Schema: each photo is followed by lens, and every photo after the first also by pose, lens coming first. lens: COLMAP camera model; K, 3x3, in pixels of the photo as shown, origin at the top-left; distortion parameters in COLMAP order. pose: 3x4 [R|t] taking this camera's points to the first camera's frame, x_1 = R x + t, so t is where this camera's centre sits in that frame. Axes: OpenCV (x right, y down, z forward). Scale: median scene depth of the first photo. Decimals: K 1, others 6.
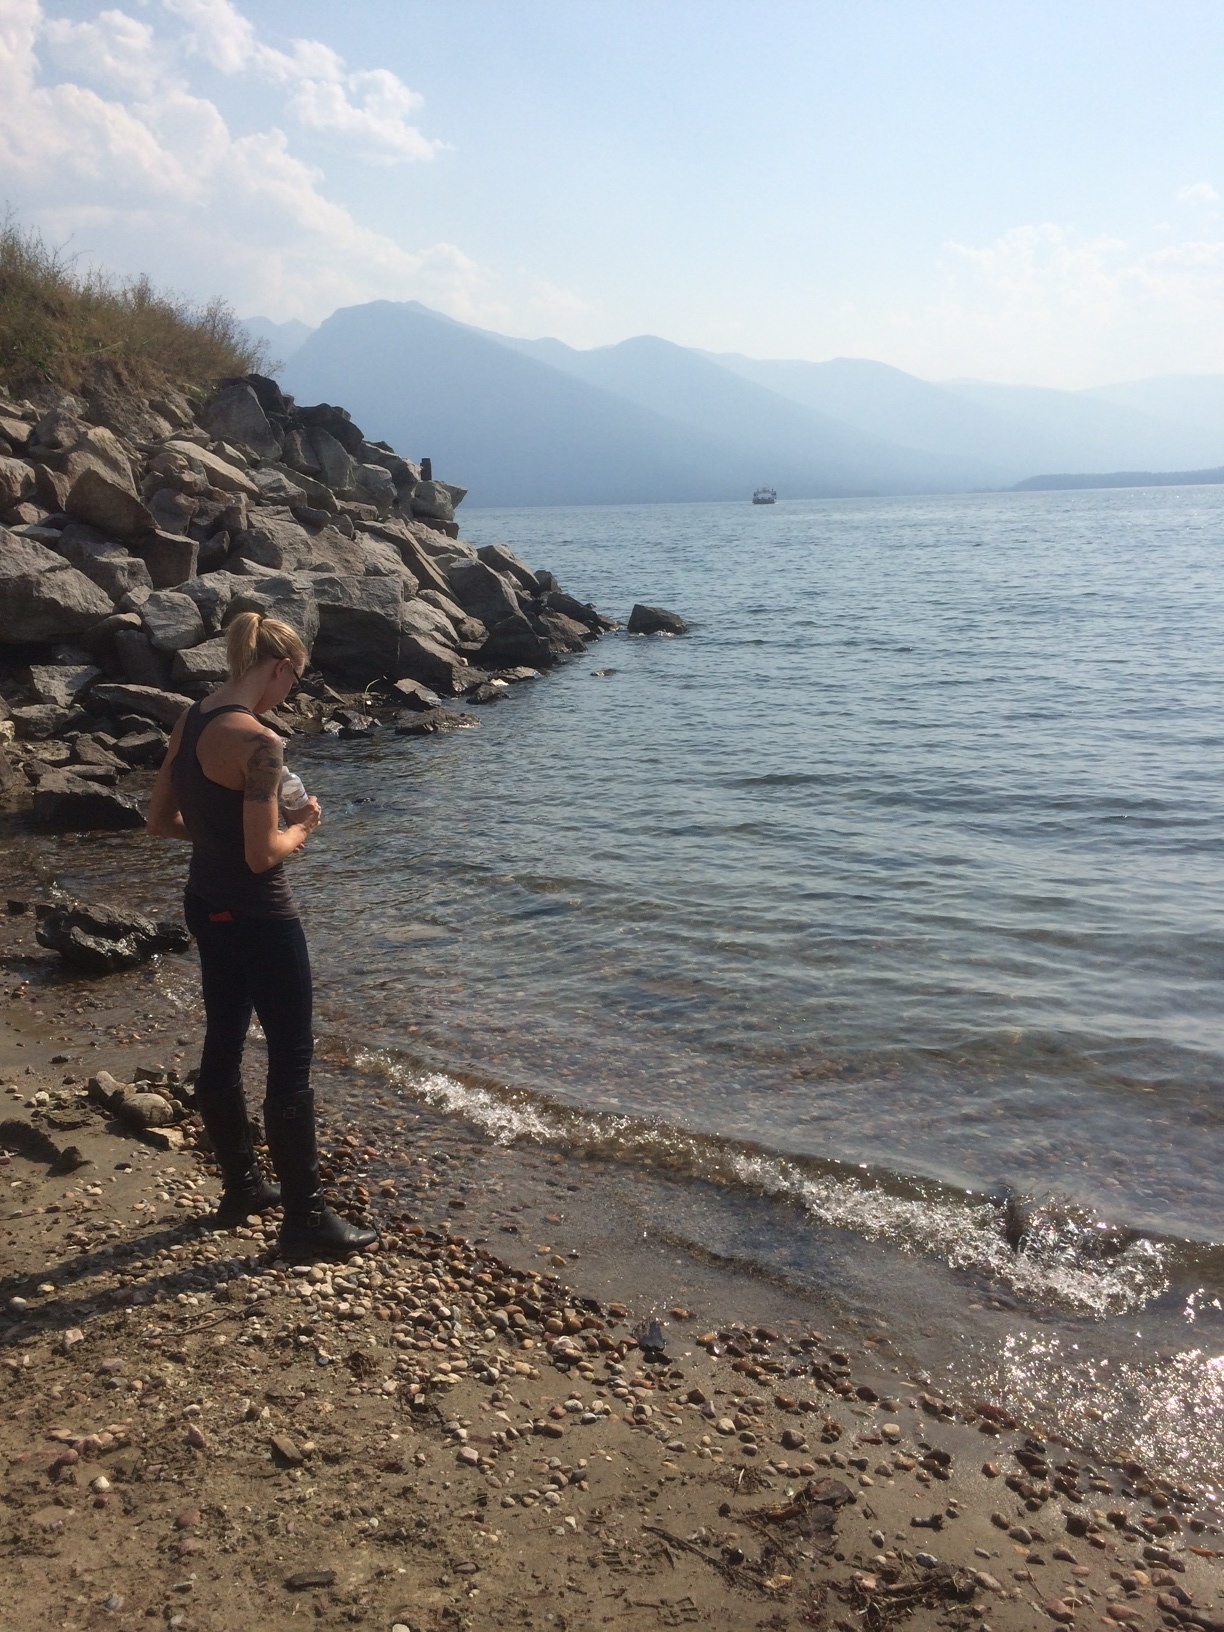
lens RADIAL K [[1413.5, 0, 610.3], [0, 1413.5, 814.1], [0, 0, 1]] dist [0.040746, -0.063177]
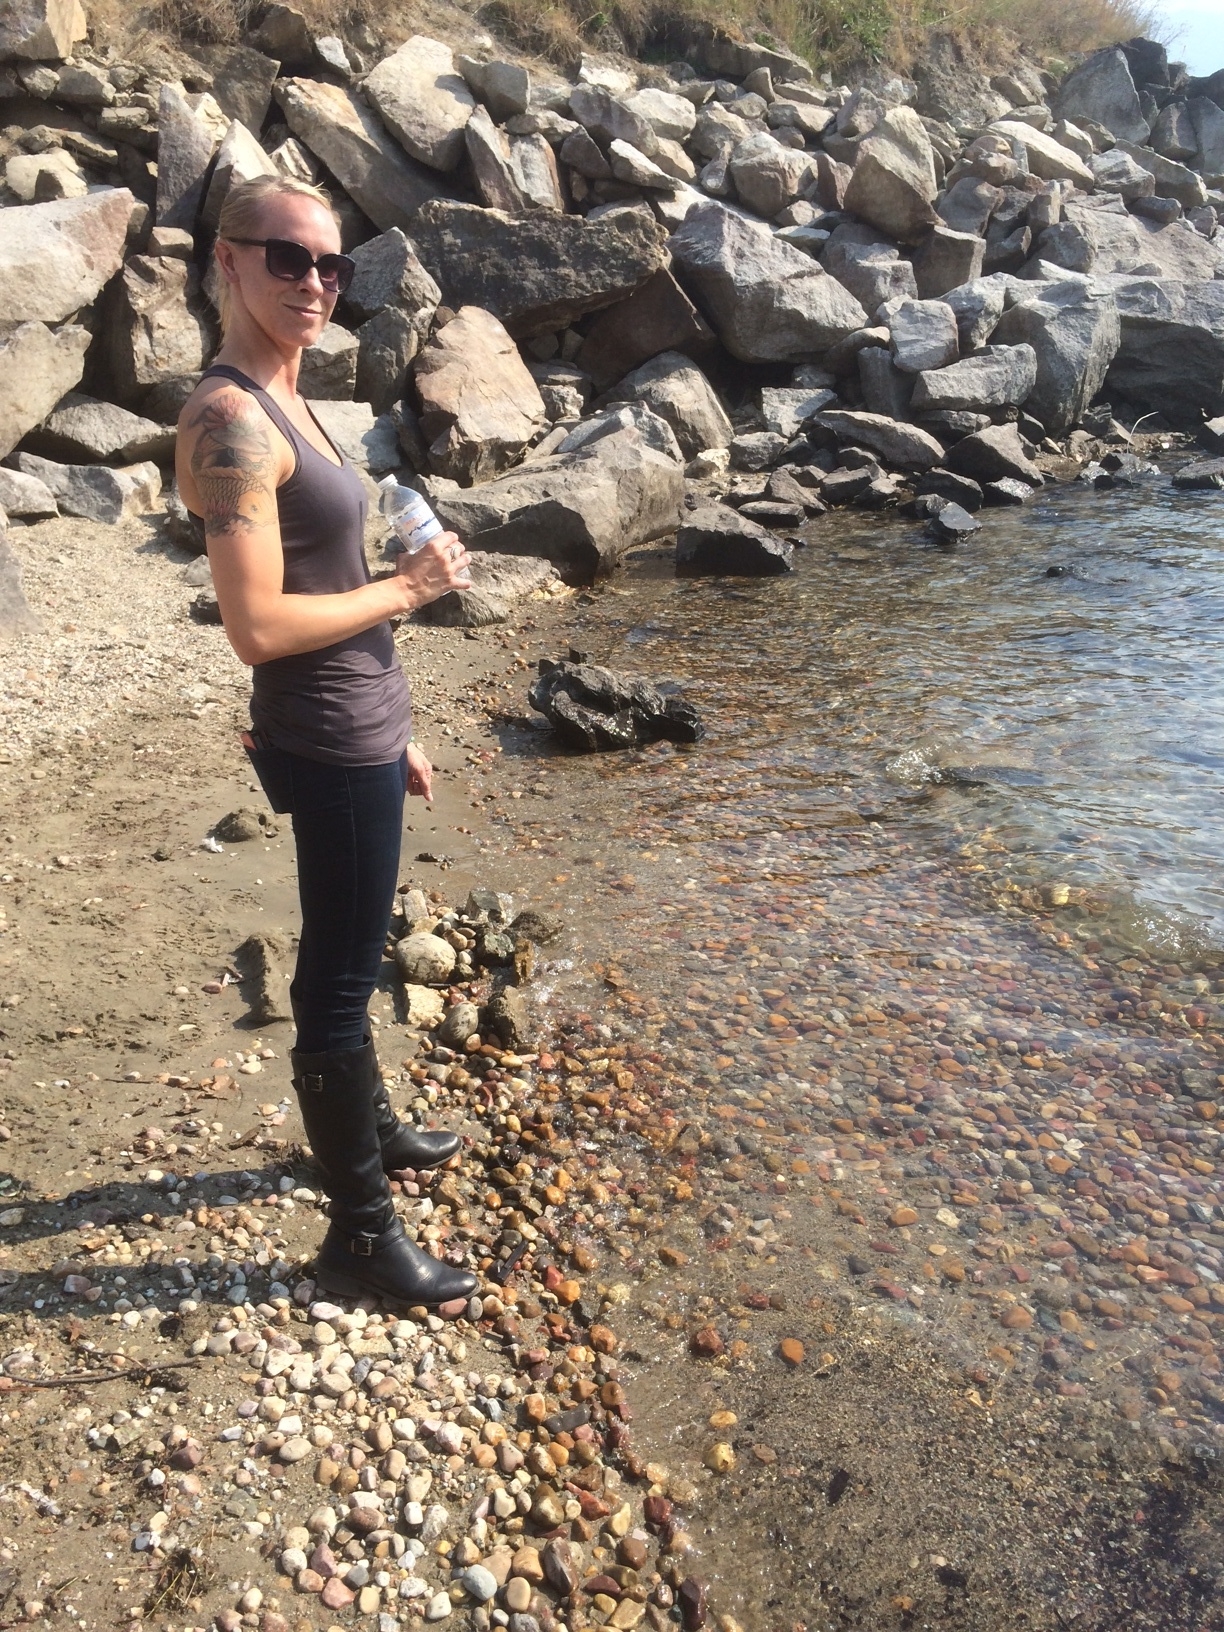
lens RADIAL K [[1413.5, 0, 612.4], [0, 1413.5, 825.0], [0, 0, 1]] dist [0.040746, -0.063177]
pose [[0.819501, 0.181627, -0.543534, 0.048026], [-0.083592, 0.976189, 0.200168, -0.005193], [0.566948, -0.118603, 0.815171, 0.157064]]
